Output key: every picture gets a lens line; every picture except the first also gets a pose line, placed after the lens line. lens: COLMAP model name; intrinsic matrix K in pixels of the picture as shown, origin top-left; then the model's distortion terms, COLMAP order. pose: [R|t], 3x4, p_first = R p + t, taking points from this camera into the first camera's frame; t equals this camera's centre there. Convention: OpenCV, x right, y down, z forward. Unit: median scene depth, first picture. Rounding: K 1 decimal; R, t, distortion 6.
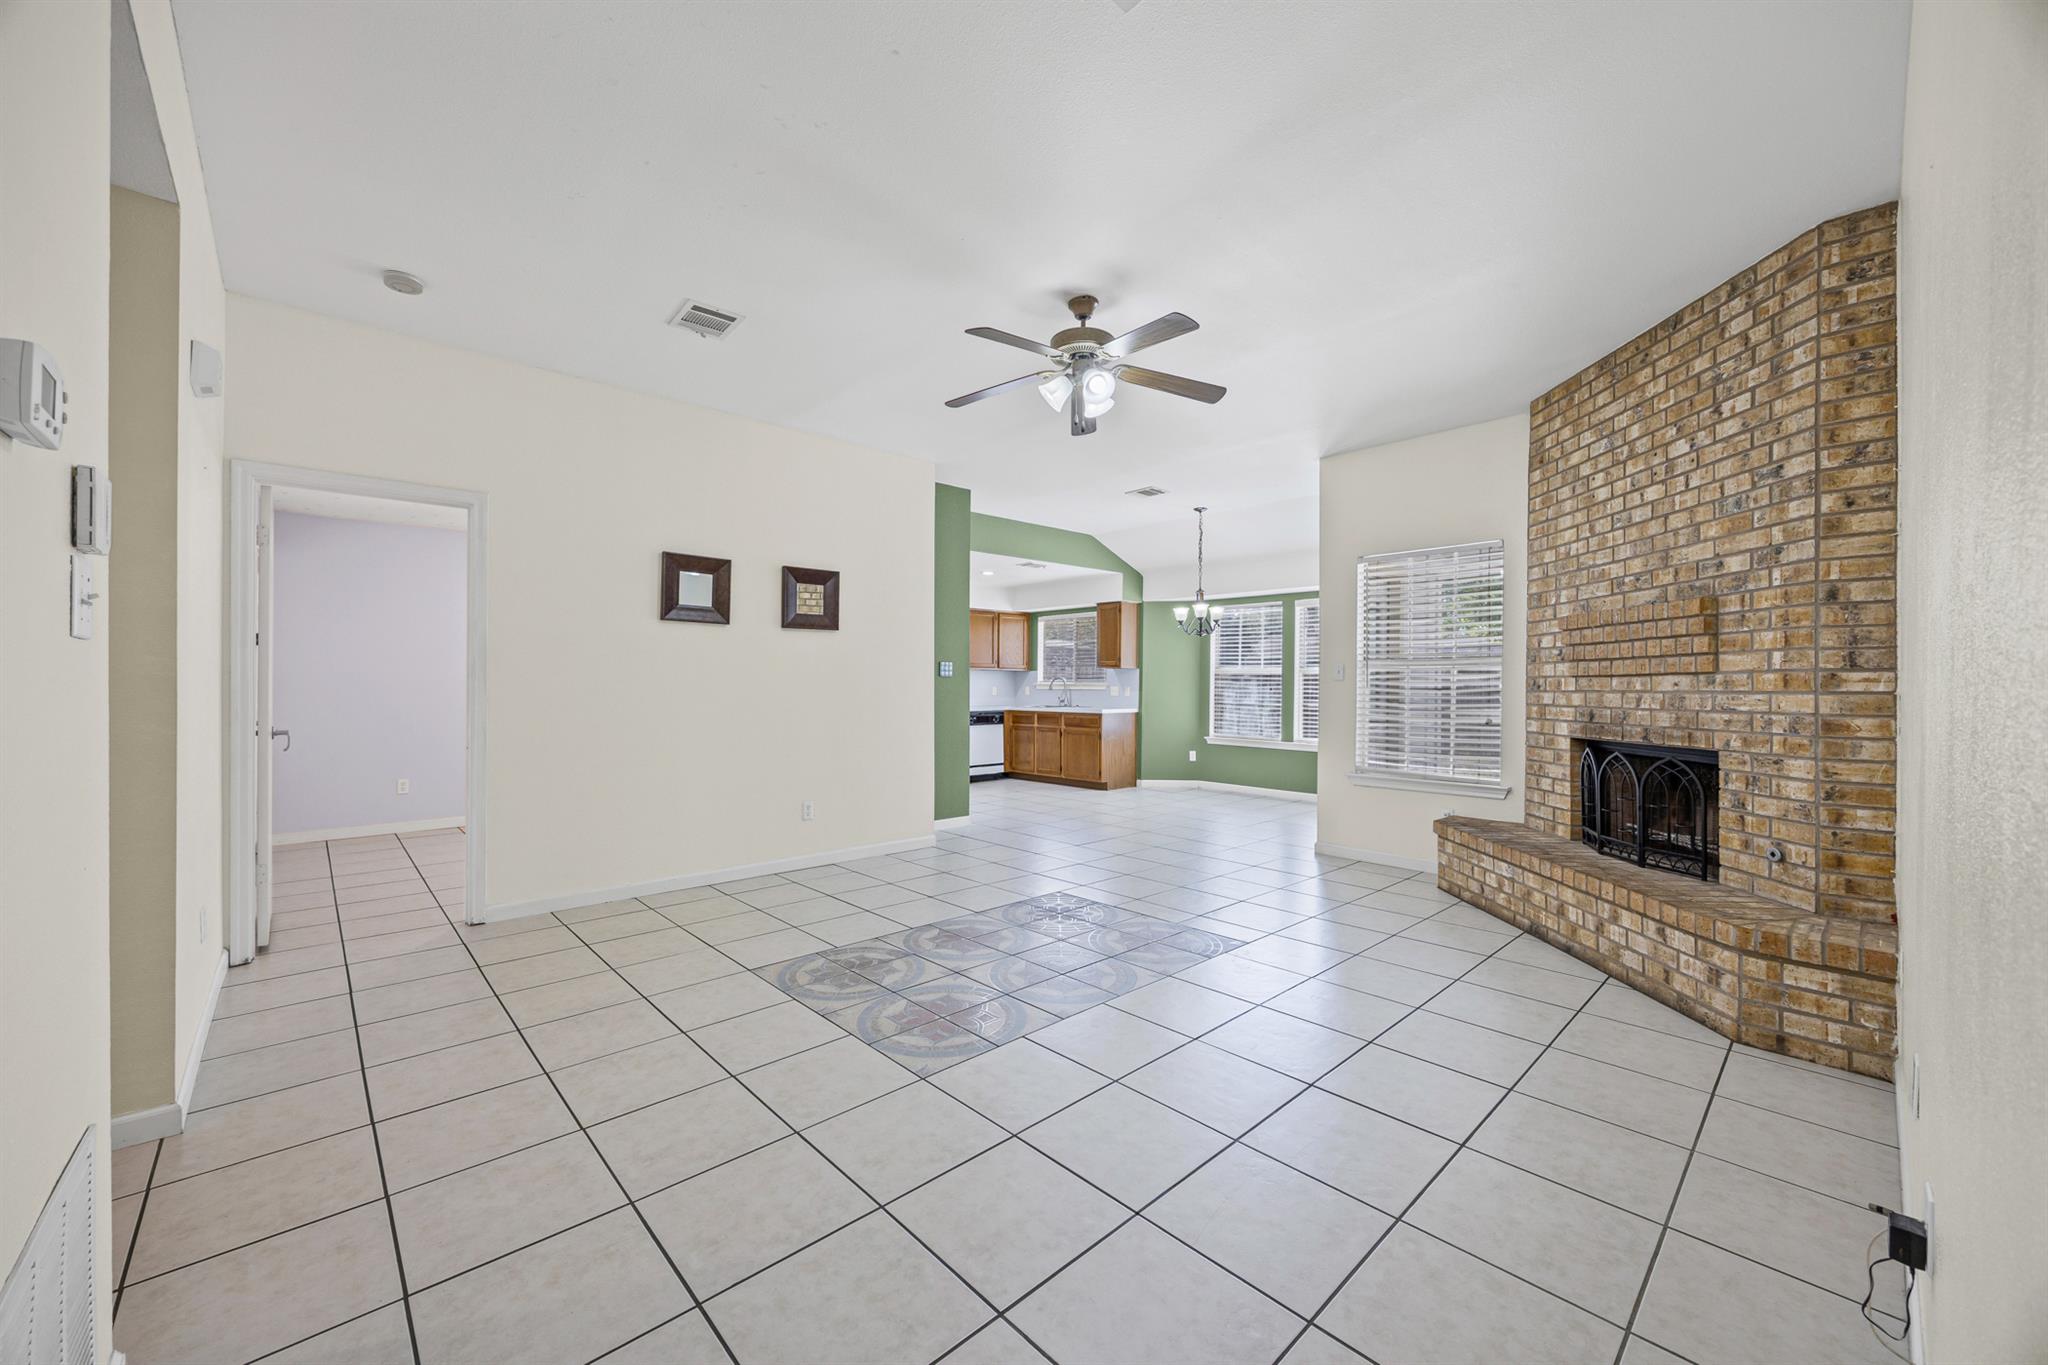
lens RADIAL K [[789.2, 0, 1028.7], [0, 789.2, 684.7], [0, 0, 1]] dist [-0.000910, -0.000087]
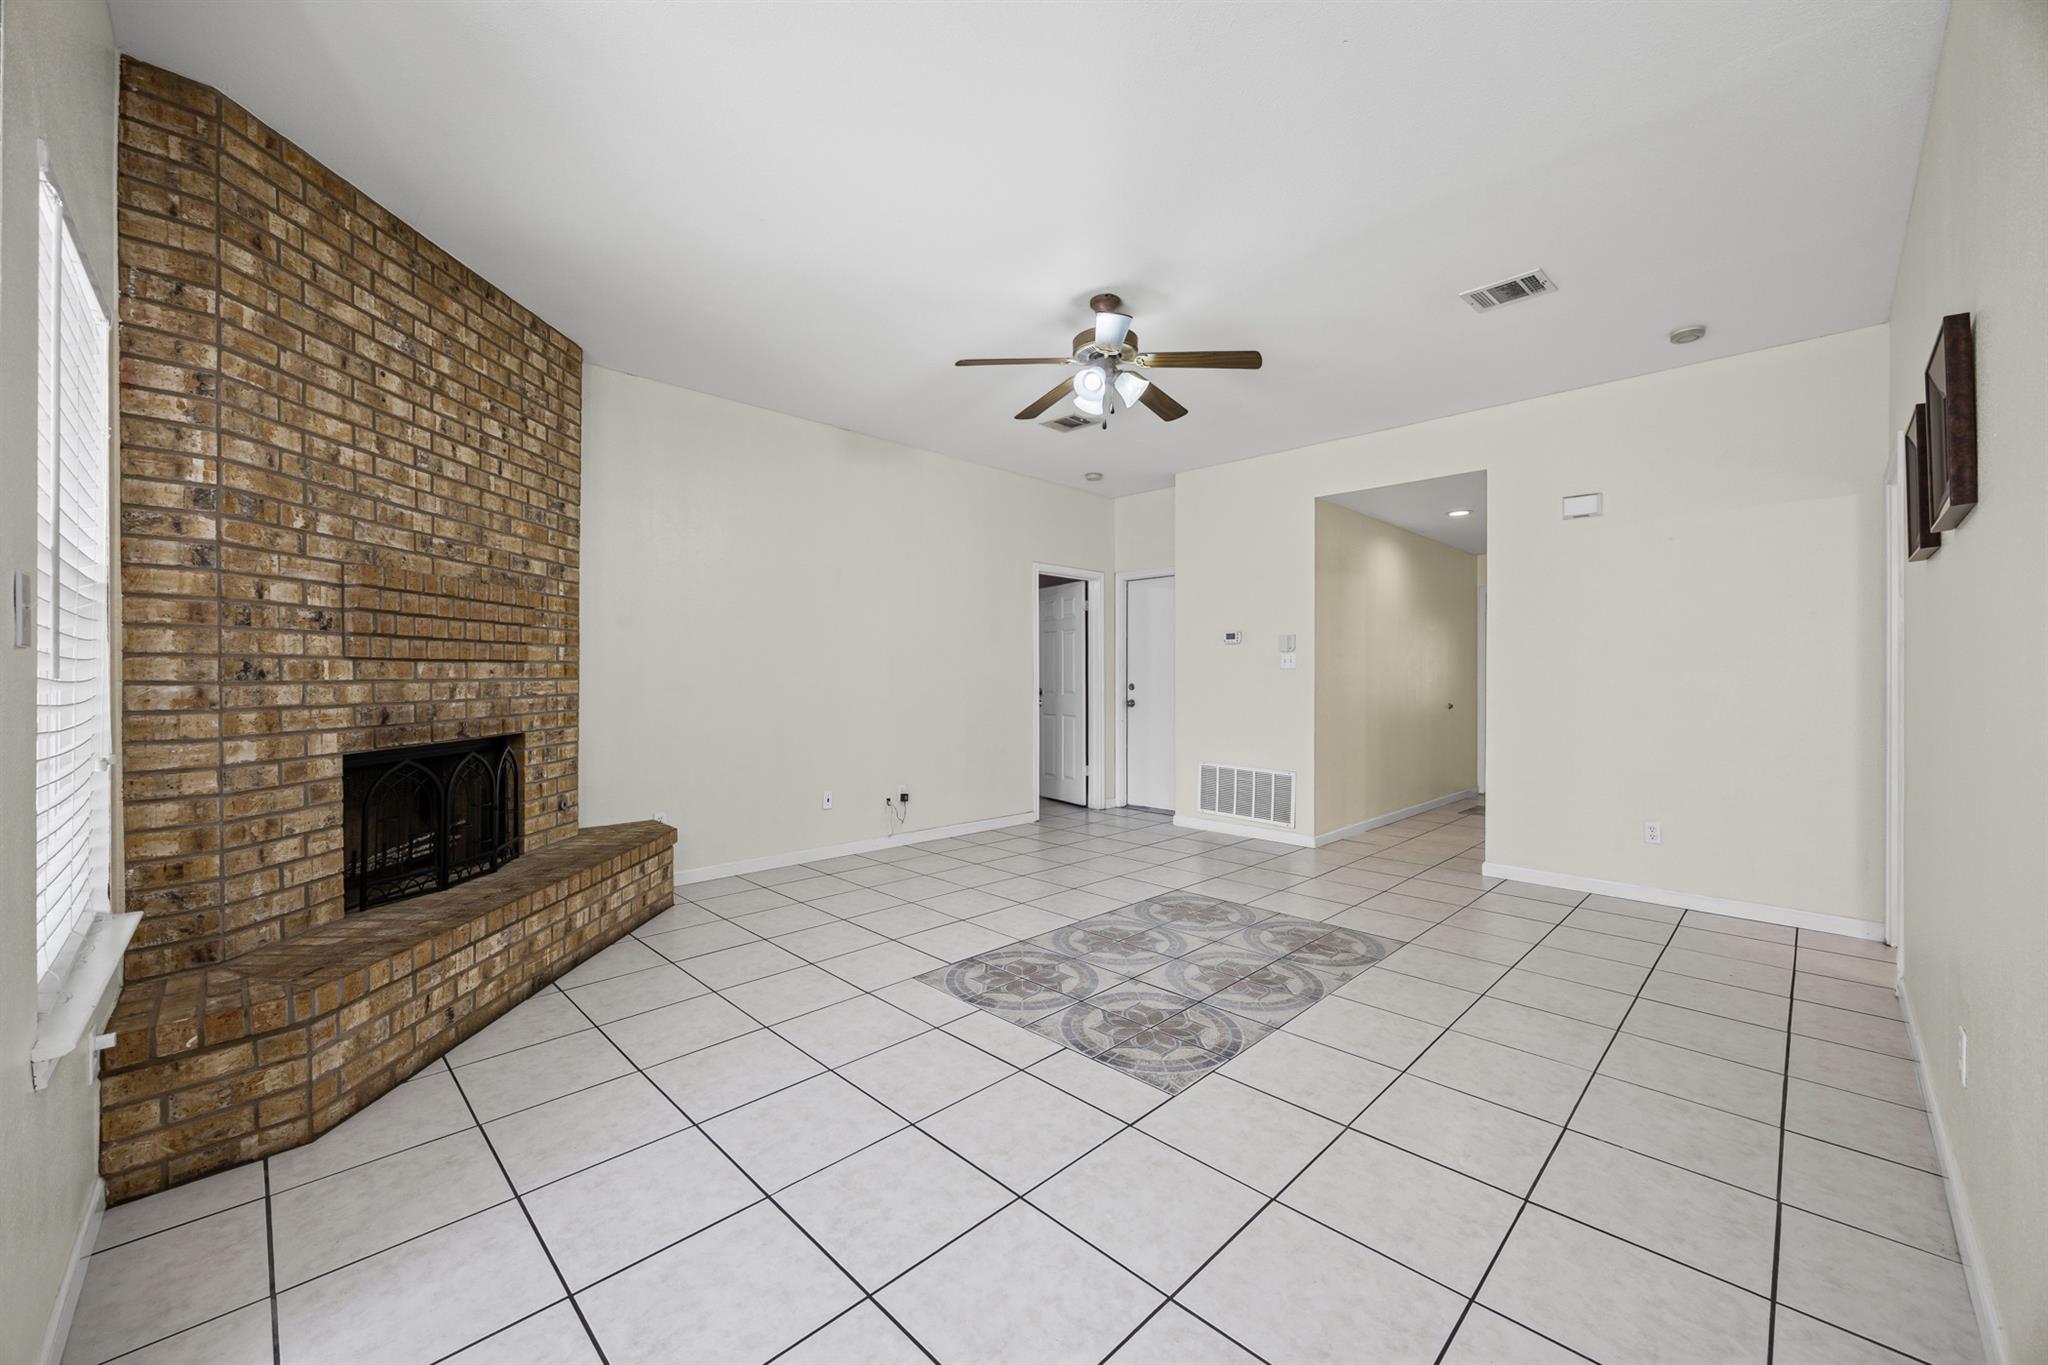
lens RADIAL K [[781.4, 0, 1012.4], [0, 781.4, 681.9], [0, 0, 1]] dist [-0.002038, -0.000113]
pose [[-0.999892, -0.008275, -0.012173, 0.200696], [-0.008356, 0.999943, 0.006608, 0.000061], [0.012117, 0.006709, -0.999904, 2.012731]]
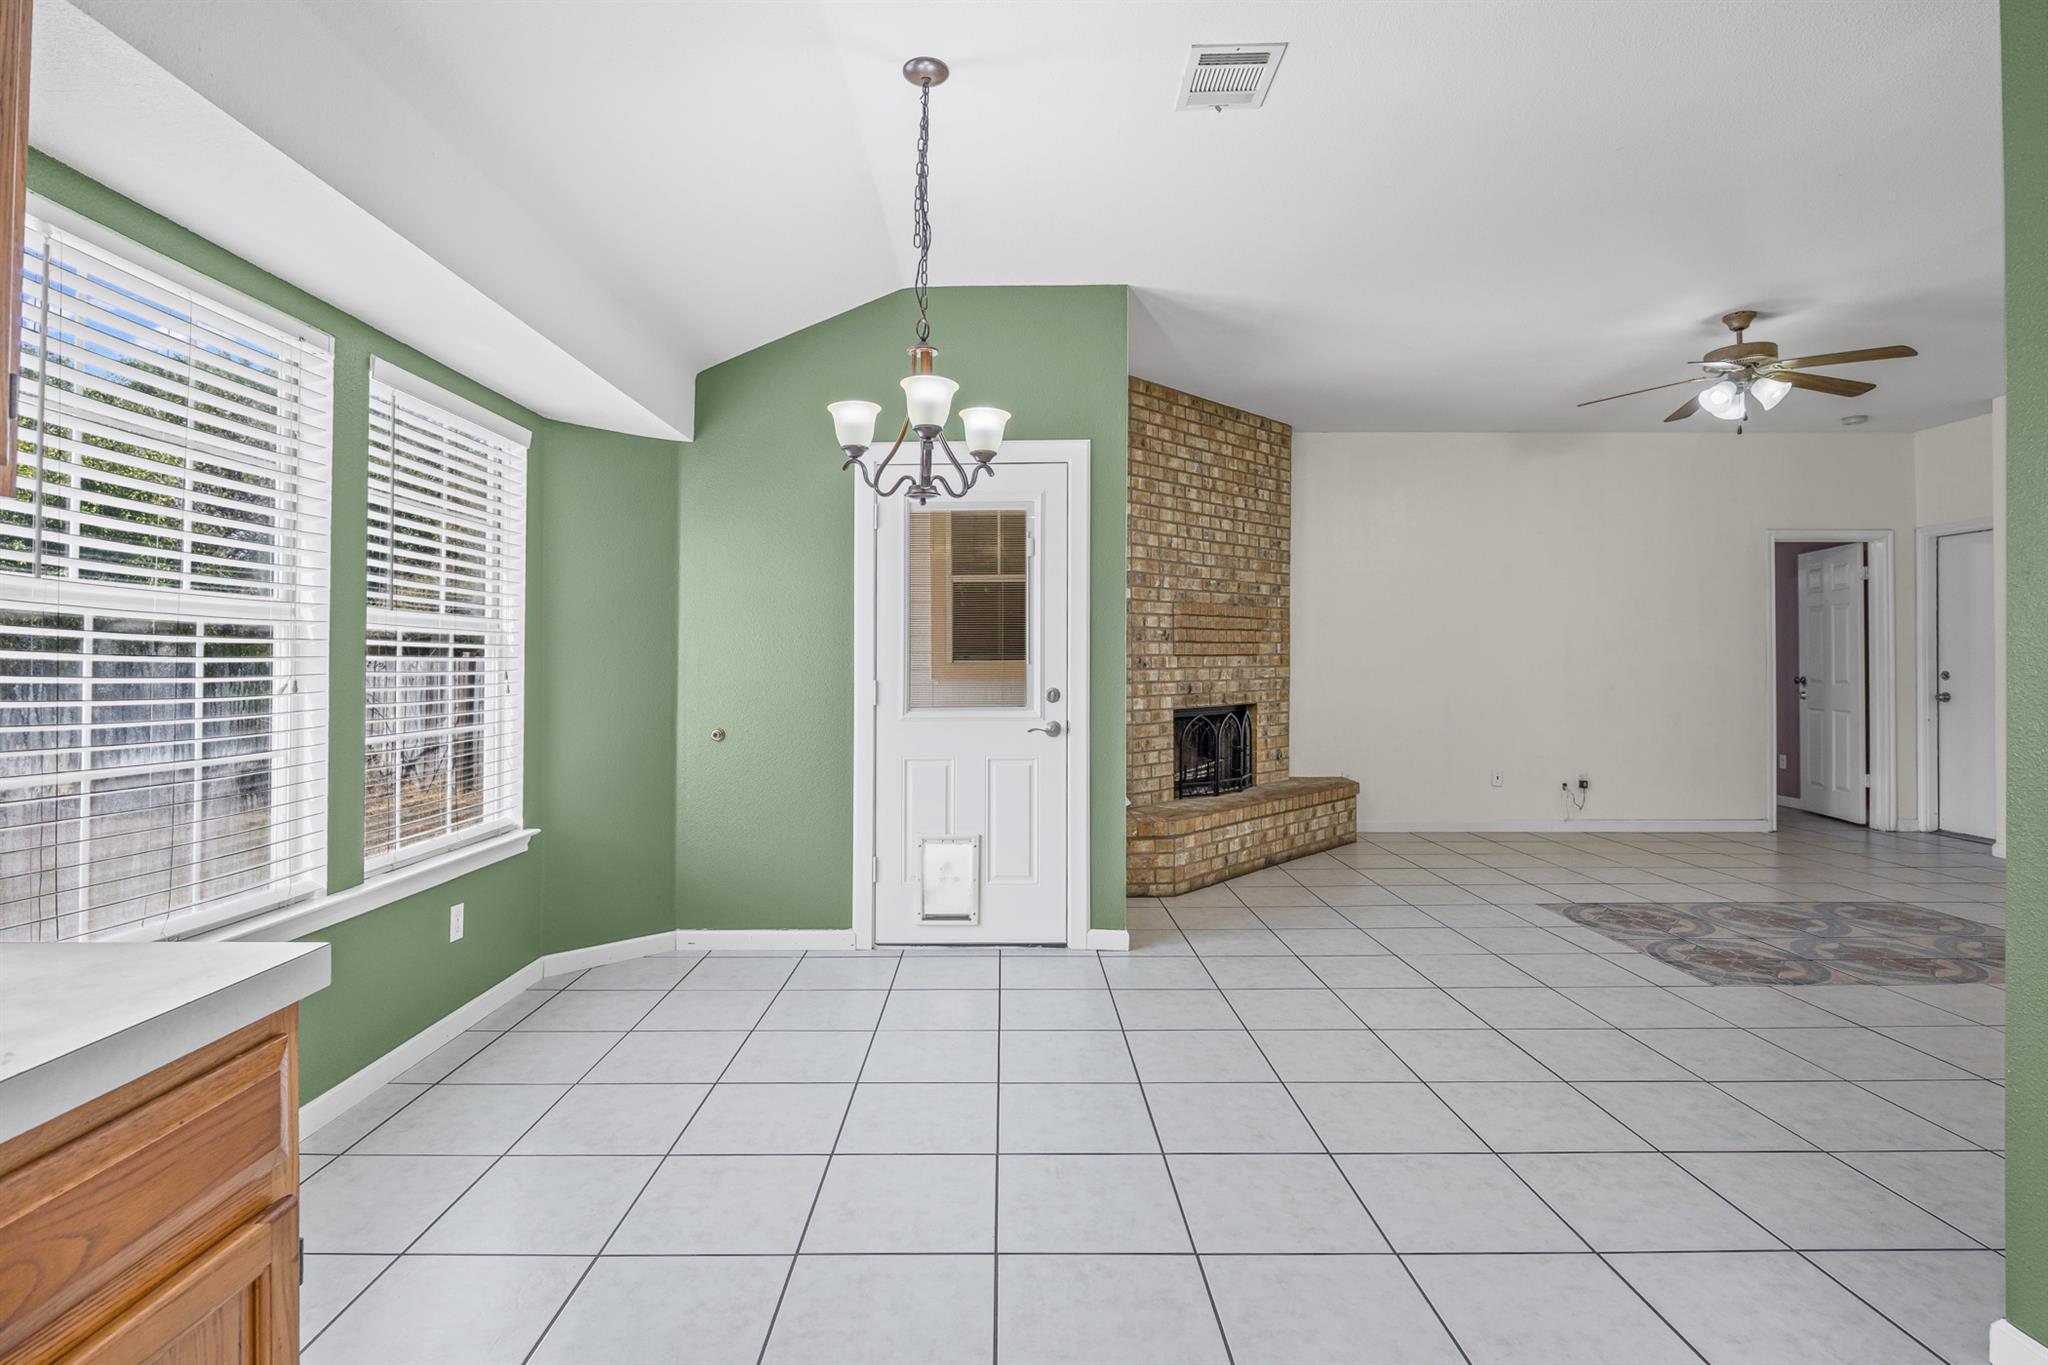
lens RADIAL K [[976.0, 0, 1020.7], [0, 976.0, 660.2], [0, 0, 1]] dist [-0.001020, -0.000170]
pose [[-0.732474, -0.004900, 0.680777, -0.125451], [-0.002939, 0.999988, 0.004036, -0.010291], [-0.680789, 0.000955, -0.732479, 2.682421]]
